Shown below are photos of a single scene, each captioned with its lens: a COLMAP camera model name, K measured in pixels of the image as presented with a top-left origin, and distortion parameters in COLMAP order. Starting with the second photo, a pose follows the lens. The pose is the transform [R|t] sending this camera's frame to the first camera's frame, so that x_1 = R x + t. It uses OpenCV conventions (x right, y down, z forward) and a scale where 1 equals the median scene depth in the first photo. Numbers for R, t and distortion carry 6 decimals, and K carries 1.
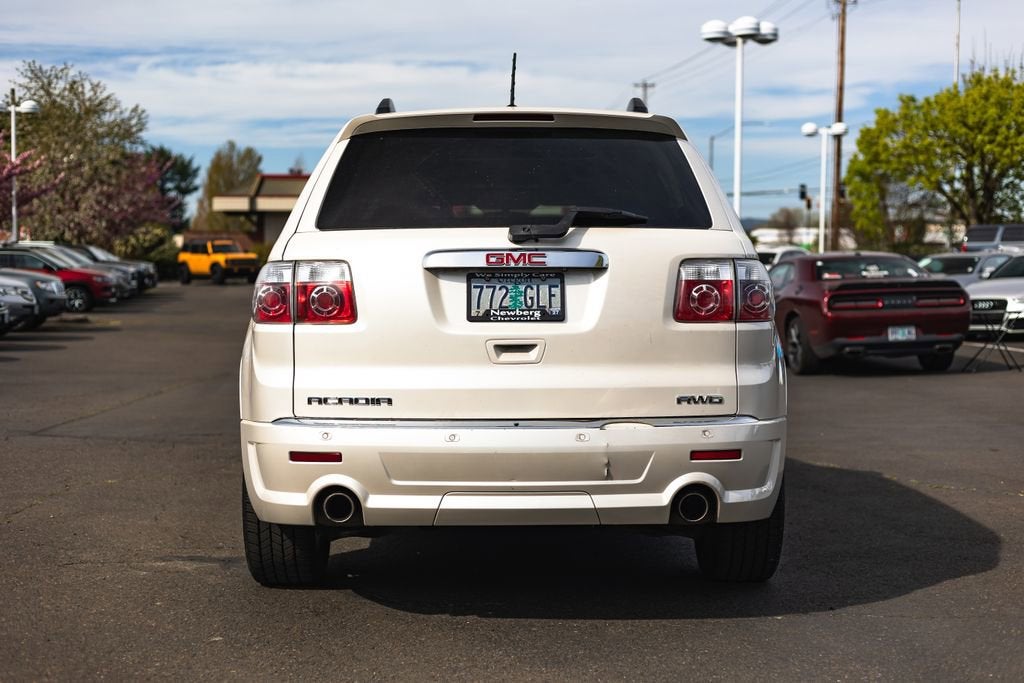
lens RADIAL K [[1535.8, 0, 512.0], [0, 1535.8, 341.5], [0, 0, 1]] dist [-0.010529, 0.036582]
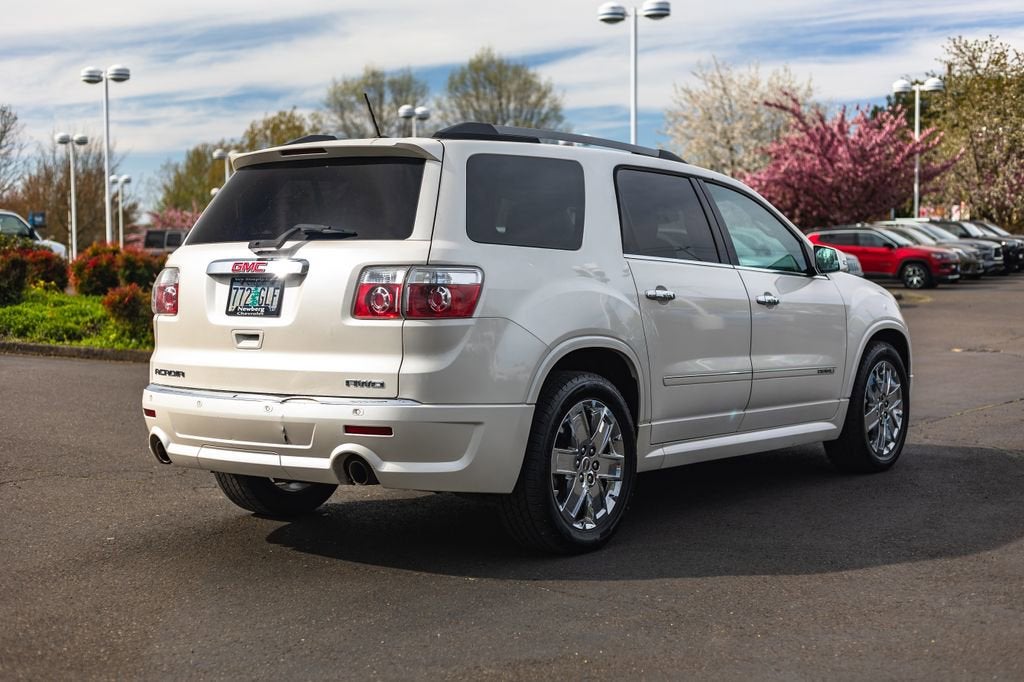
lens RADIAL K [[1610.5, 0, 550.1], [0, 1610.5, 322.4], [0, 0, 1]] dist [0.028892, -0.012122]
pose [[0.767180, 0.019043, -0.641149, 1.034829], [-0.015299, 0.999818, 0.011390, -0.026209], [0.641250, 0.001071, 0.767332, 0.128639]]
